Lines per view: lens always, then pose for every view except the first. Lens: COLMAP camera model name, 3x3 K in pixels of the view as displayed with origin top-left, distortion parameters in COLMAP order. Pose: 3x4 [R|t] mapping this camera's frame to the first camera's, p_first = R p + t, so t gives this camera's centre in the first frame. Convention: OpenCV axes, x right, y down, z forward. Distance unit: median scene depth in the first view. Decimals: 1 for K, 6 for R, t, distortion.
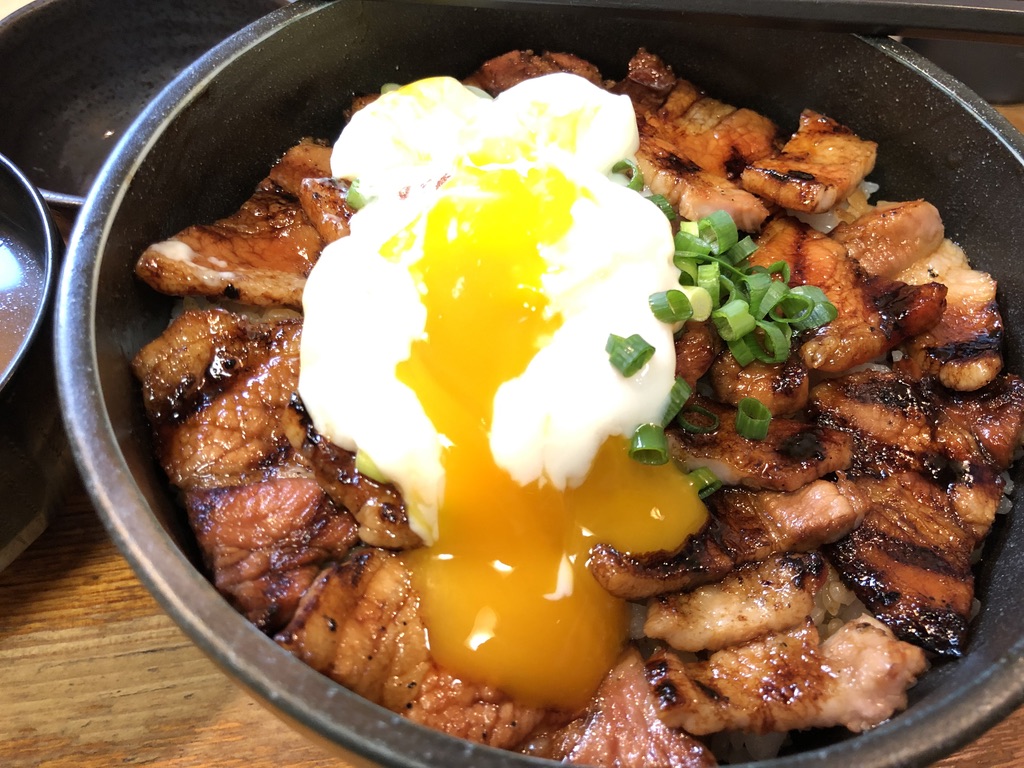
lens RADIAL K [[837.1, 0, 509.1], [0, 837.1, 385.2], [0, 0, 1]] dist [-0.032280, 0.051413]
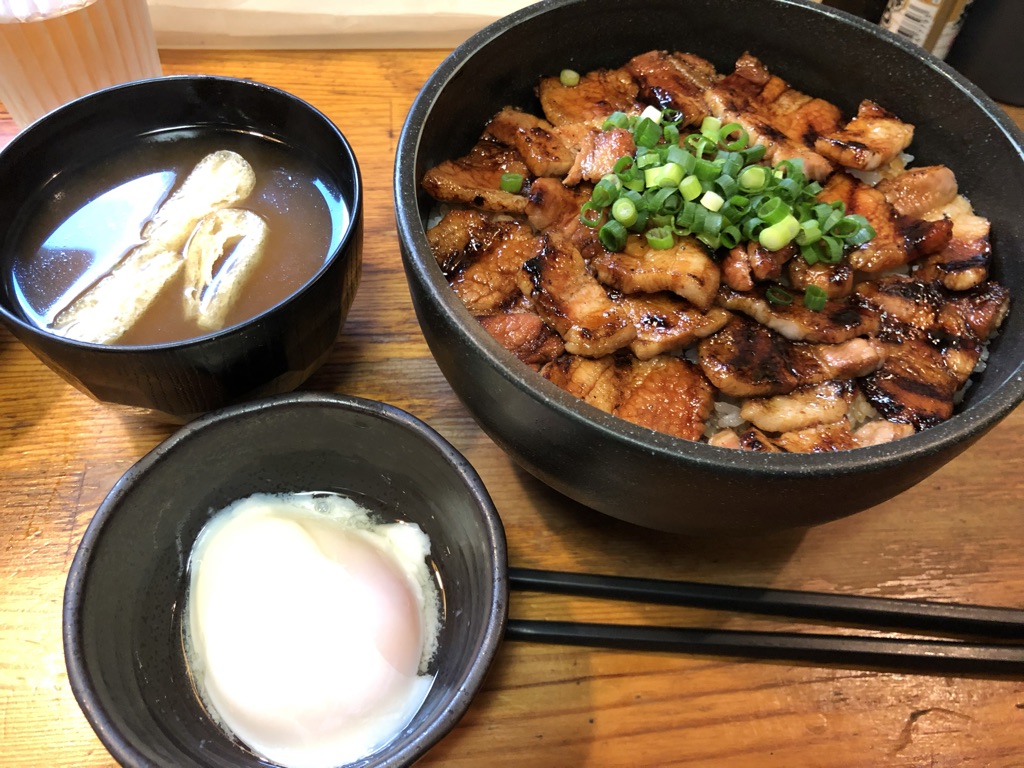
lens RADIAL K [[837.1, 0, 512.8], [0, 837.1, 382.6], [0, 0, 1]] dist [-0.032280, 0.051413]
pose [[0.997214, 0.055887, -0.049404, -0.167313], [-0.055637, 0.998430, 0.006432, 0.204462], [0.049686, -0.003666, 0.998758, -0.526437]]
